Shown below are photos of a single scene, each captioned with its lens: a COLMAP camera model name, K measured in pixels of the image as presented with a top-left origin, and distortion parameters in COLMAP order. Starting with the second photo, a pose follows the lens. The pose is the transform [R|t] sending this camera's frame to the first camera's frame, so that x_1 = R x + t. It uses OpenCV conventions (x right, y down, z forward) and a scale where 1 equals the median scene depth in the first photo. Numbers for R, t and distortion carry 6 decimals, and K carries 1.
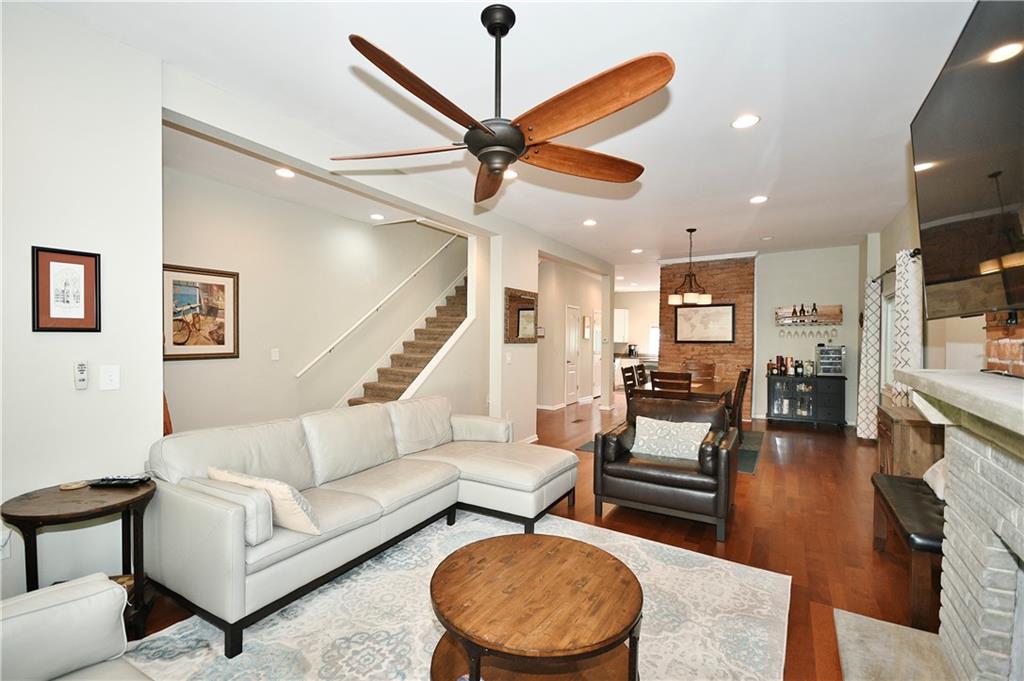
lens RADIAL K [[452.6, 0, 516.0], [0, 452.6, 341.8], [0, 0, 1]] dist [0.007999, -0.001183]
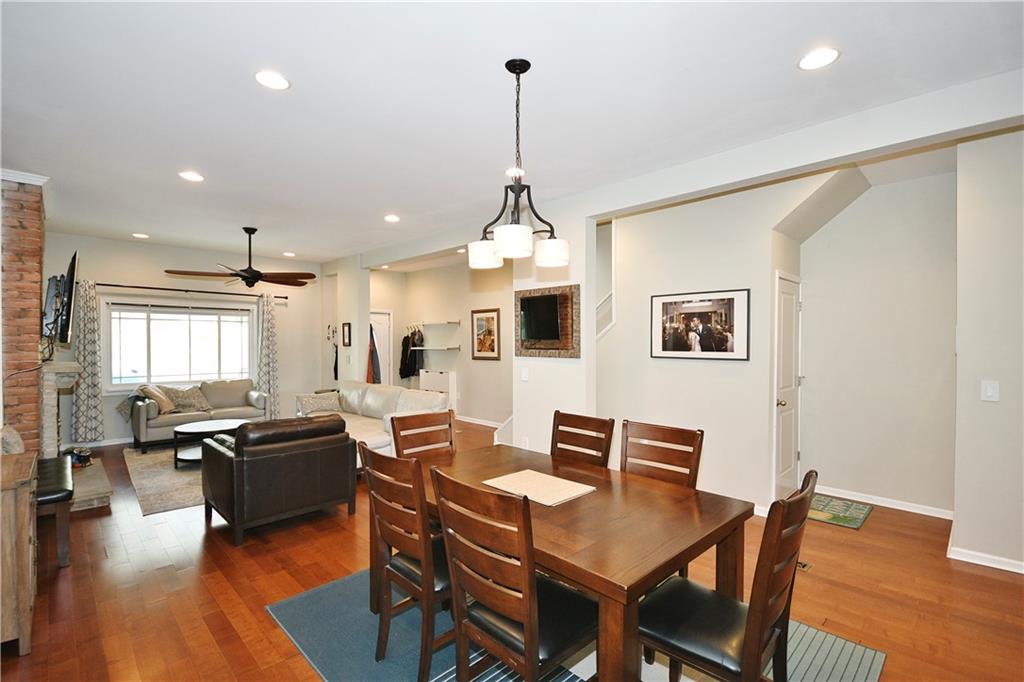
lens RADIAL K [[469.0, 0, 511.2], [0, 469.0, 344.1], [0, 0, 1]] dist [-0.000411, -0.000007]
pose [[-0.241130, -0.001229, -0.970492, 1.050787], [-0.007217, 0.999974, 0.000527, -0.025140], [0.970466, 0.007131, -0.241132, 1.509931]]
